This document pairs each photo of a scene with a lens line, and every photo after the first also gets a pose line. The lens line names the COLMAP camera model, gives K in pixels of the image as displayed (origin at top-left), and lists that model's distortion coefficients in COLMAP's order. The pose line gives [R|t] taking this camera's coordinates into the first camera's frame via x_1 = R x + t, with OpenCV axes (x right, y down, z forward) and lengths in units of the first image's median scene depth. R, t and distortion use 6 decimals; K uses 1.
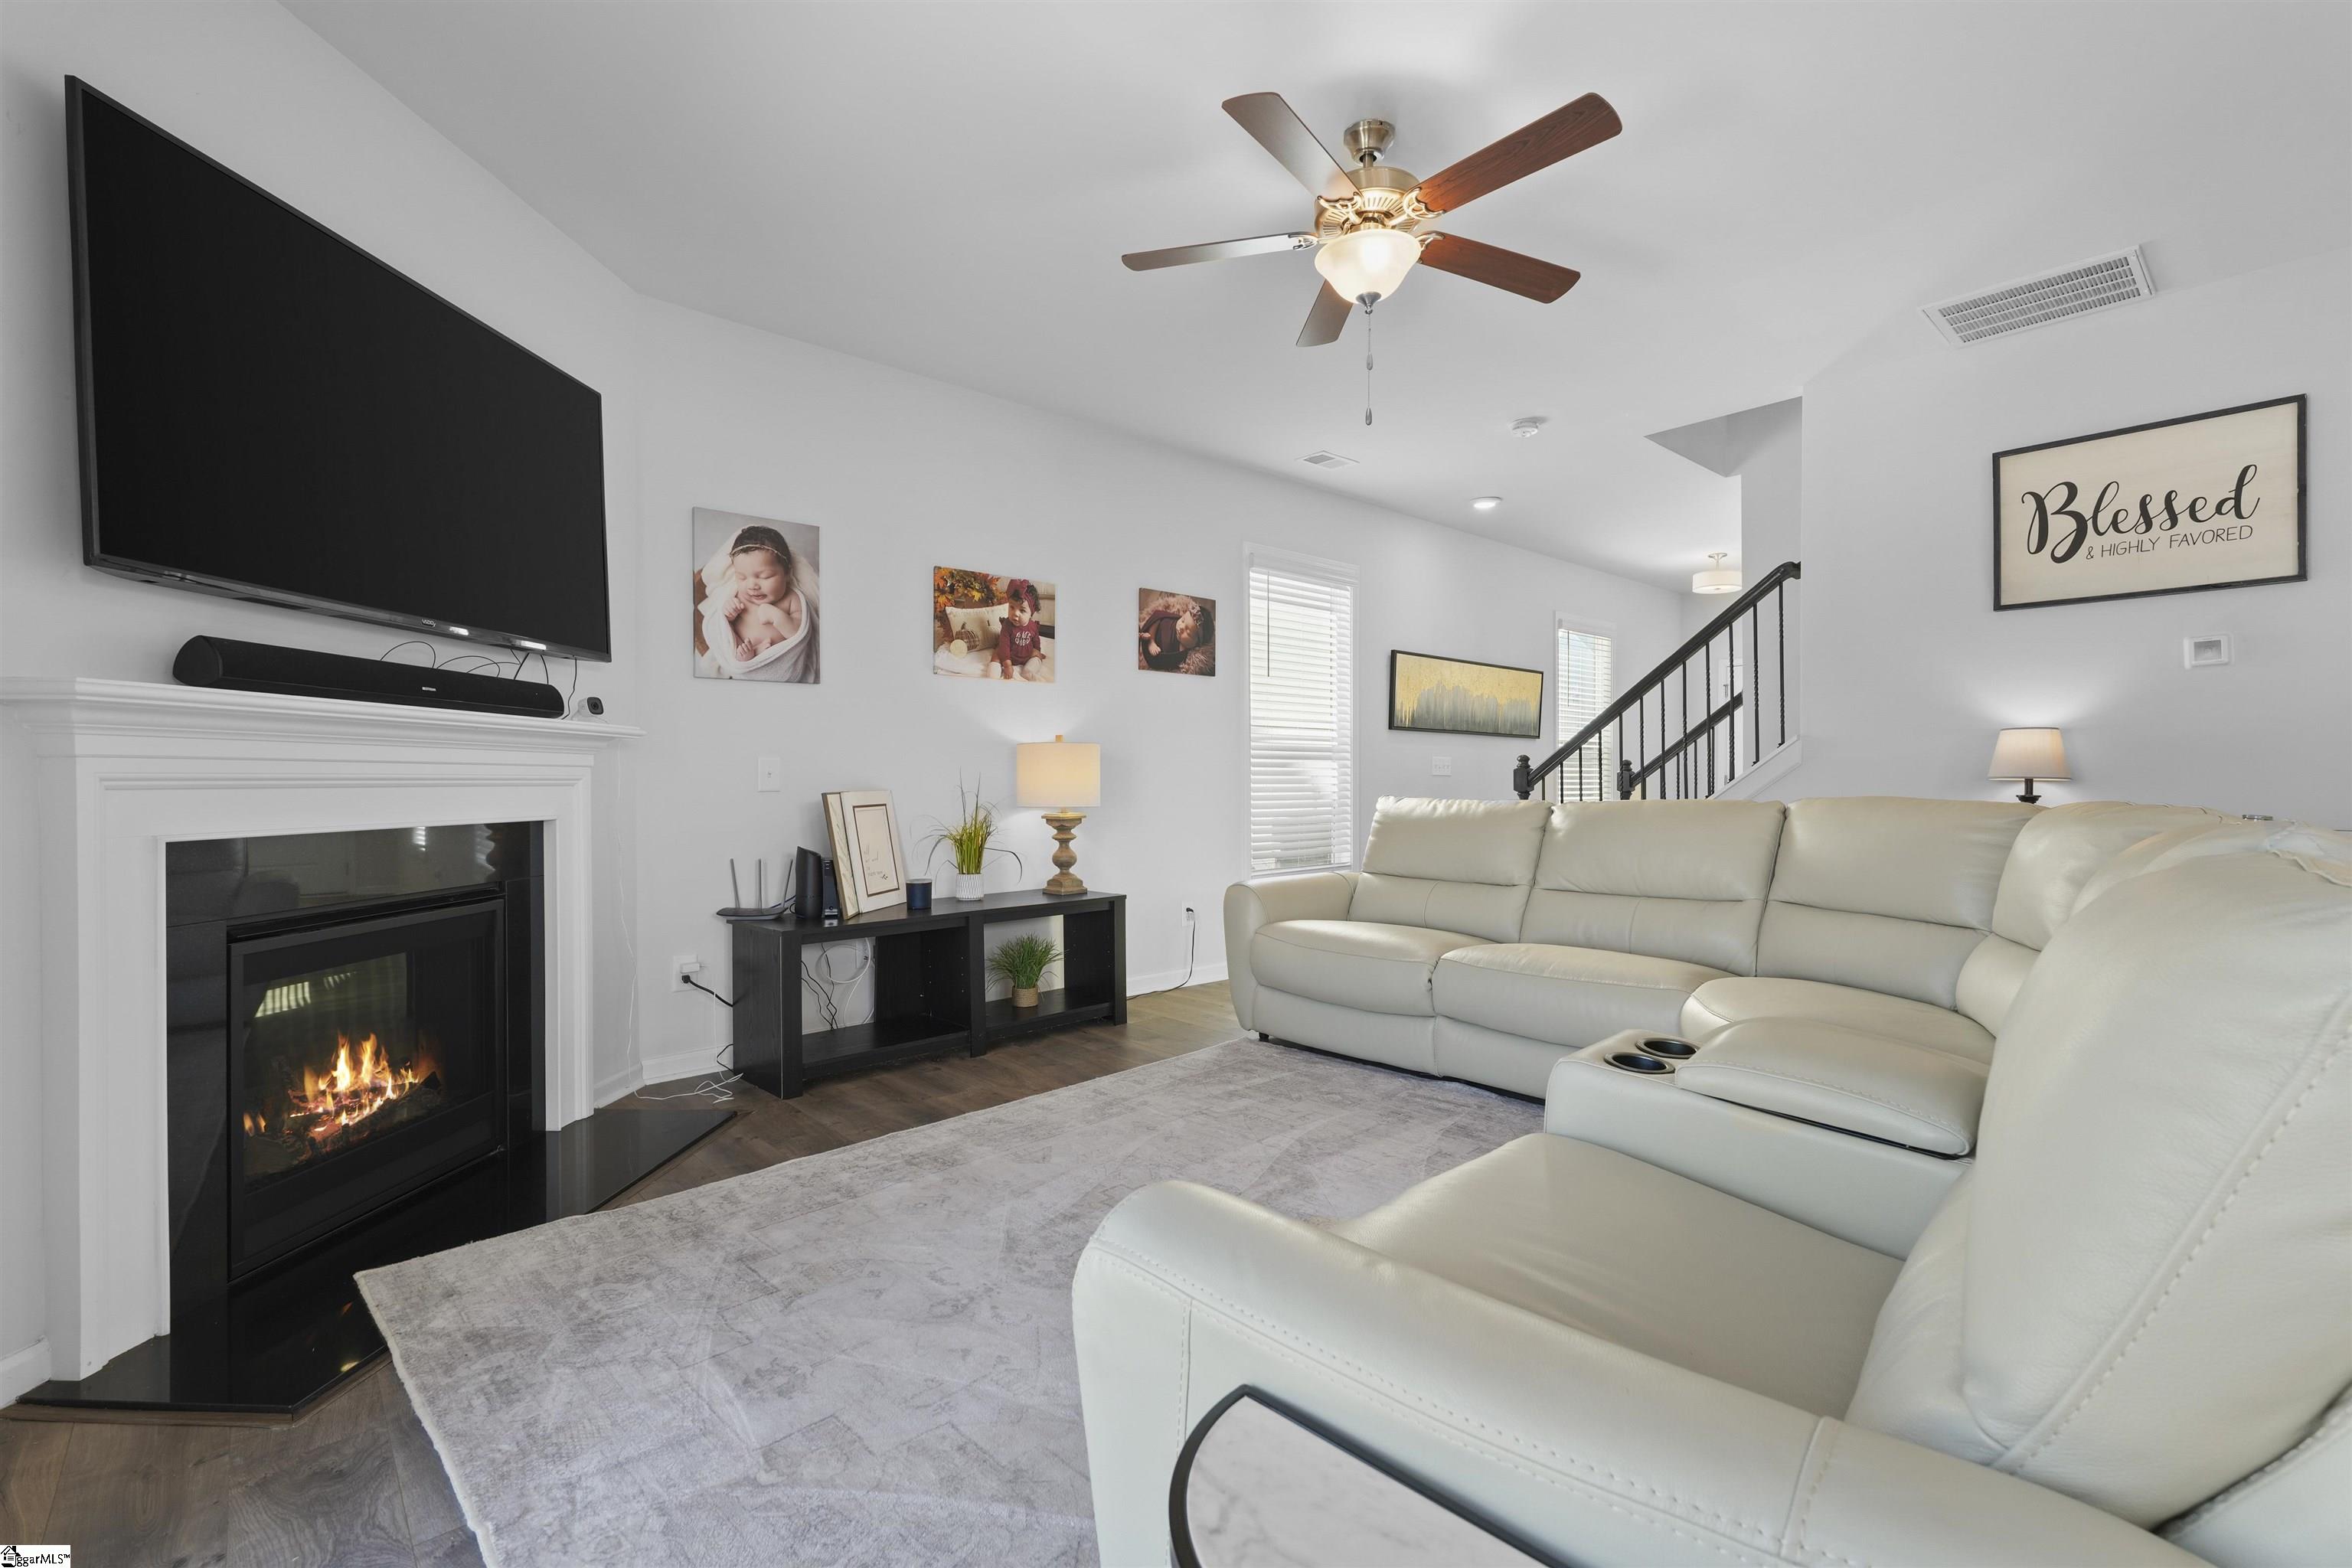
lens RADIAL K [[1030.8, 0, 1176.0], [0, 1030.8, 784.0], [0, 0, 1]] dist [0.003924, -0.000229]
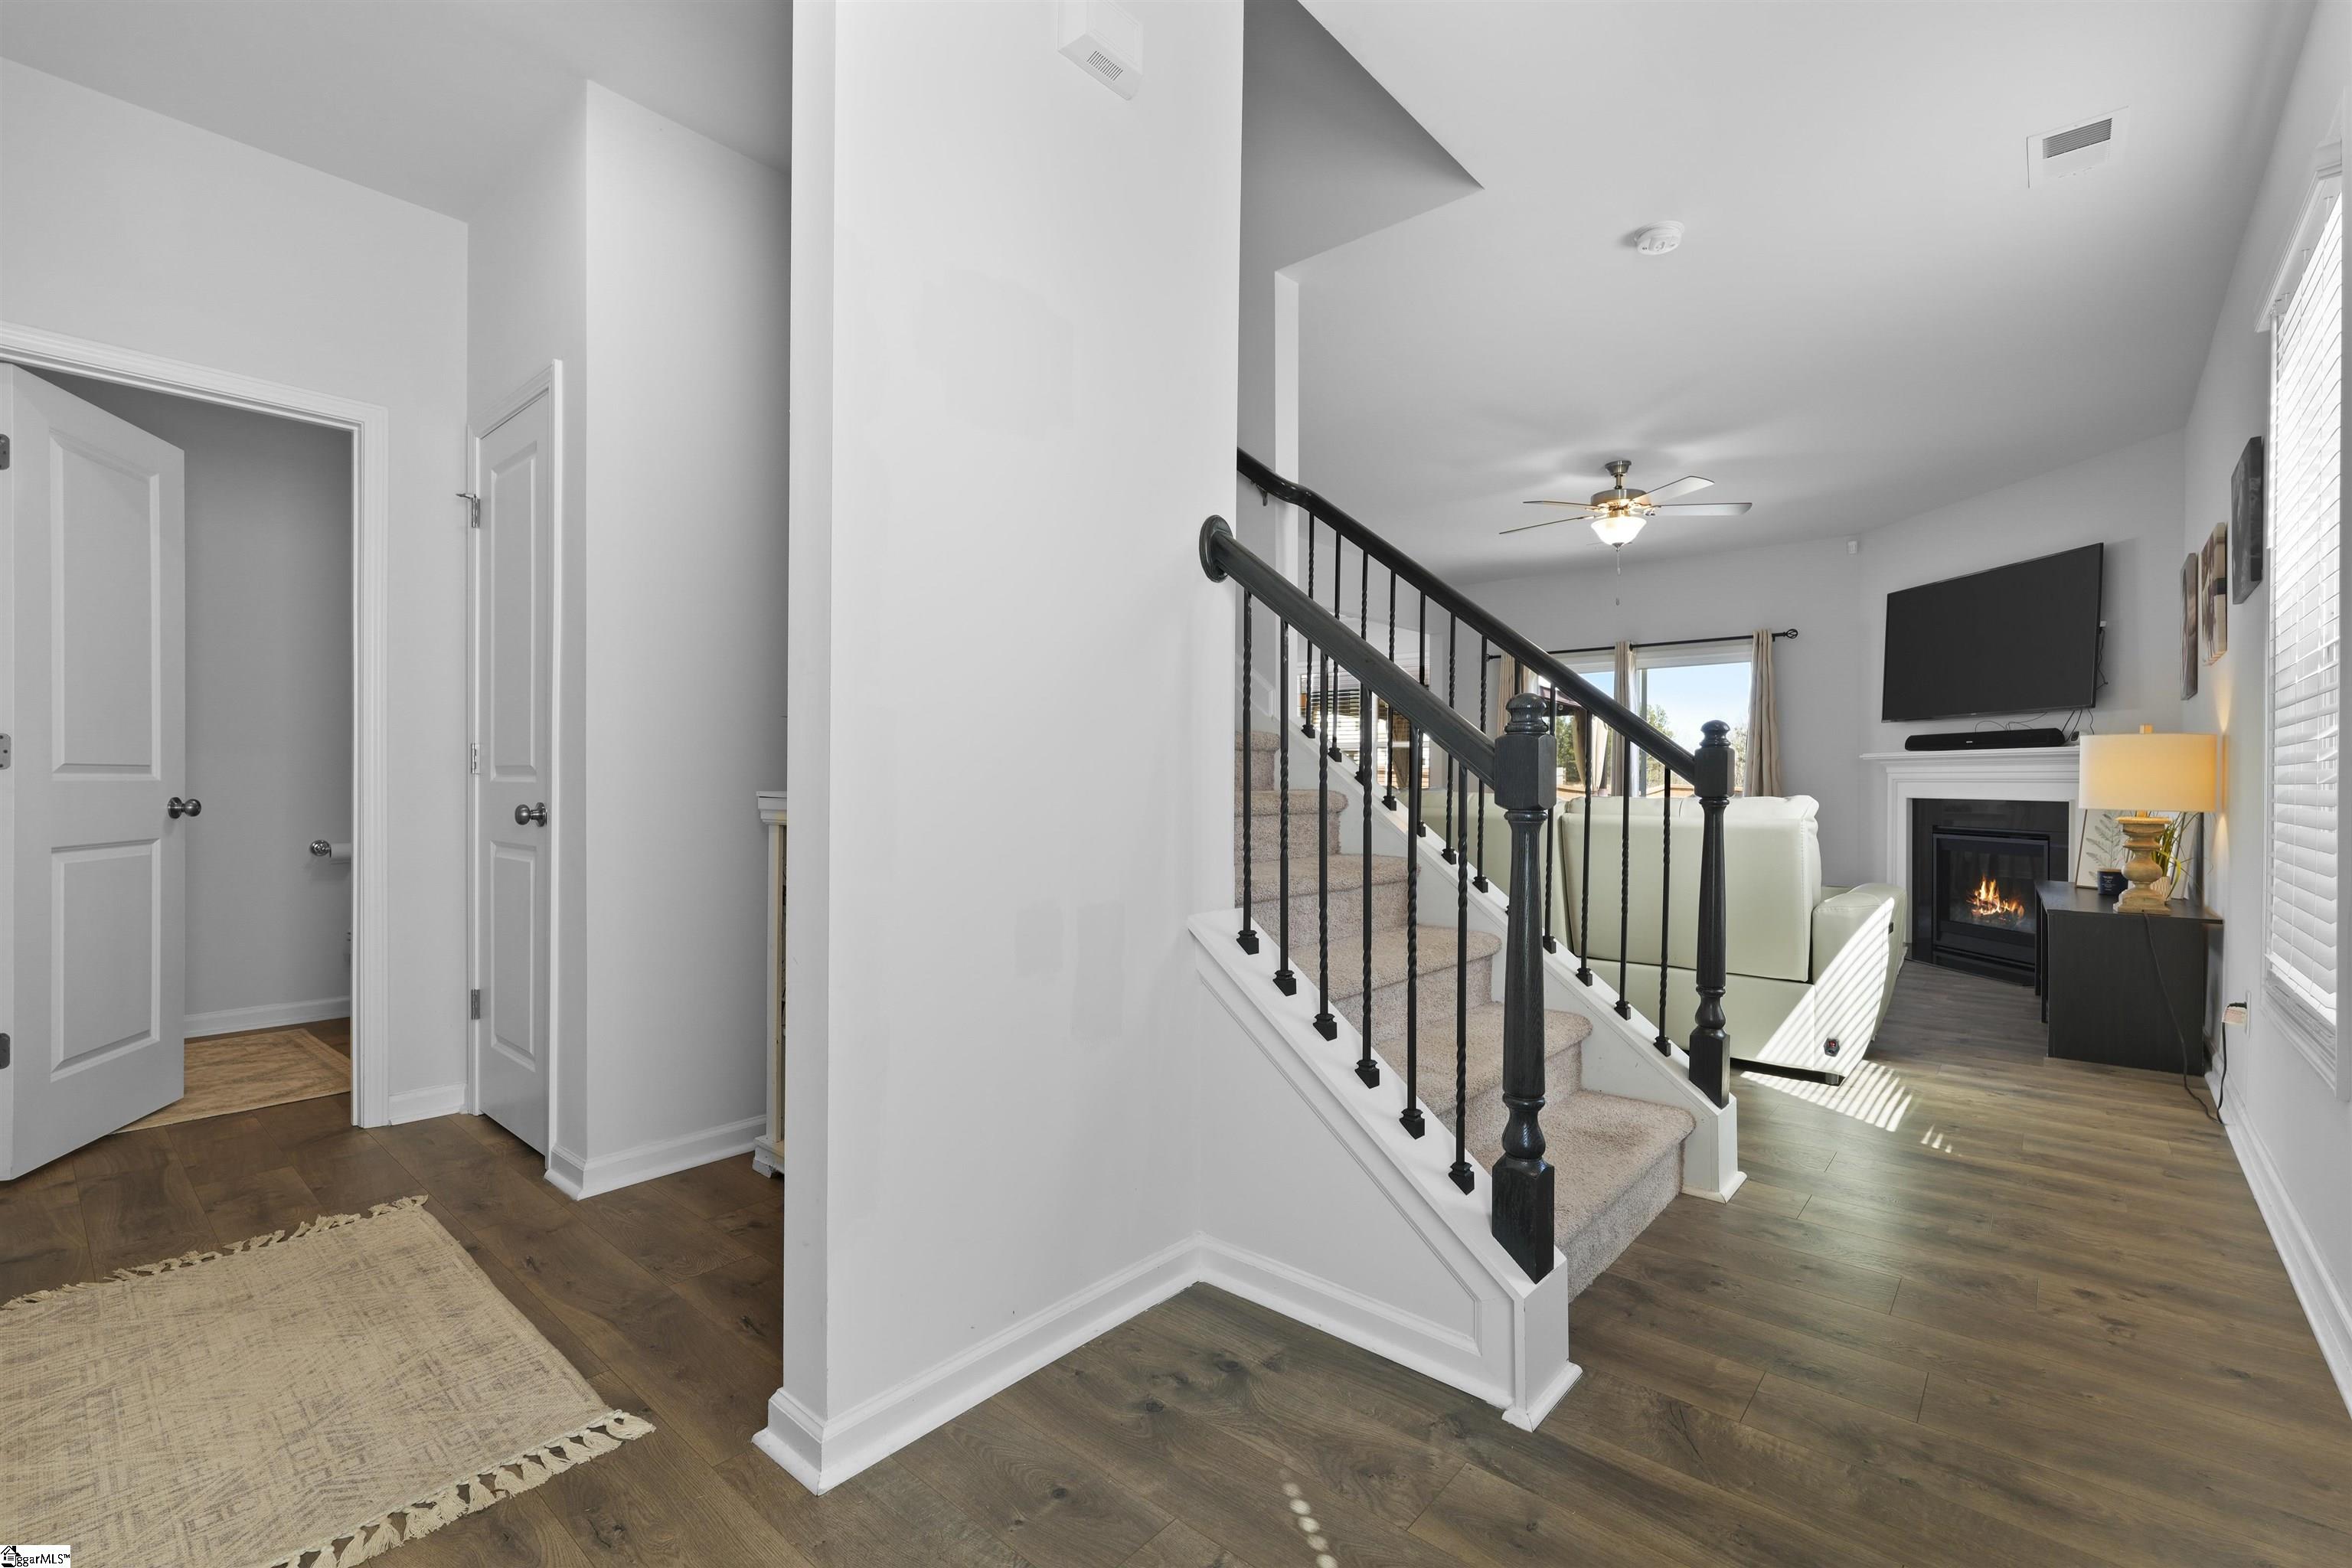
lens RADIAL K [[1030.8, 0, 1176.0], [0, 1030.8, 784.0], [0, 0, 1]] dist [0.003924, -0.000229]
pose [[-0.992899, -0.001329, -0.118954, 1.457562], [-0.002353, 0.999961, 0.008467, -0.007578], [0.118939, 0.008686, -0.992864, 3.222256]]
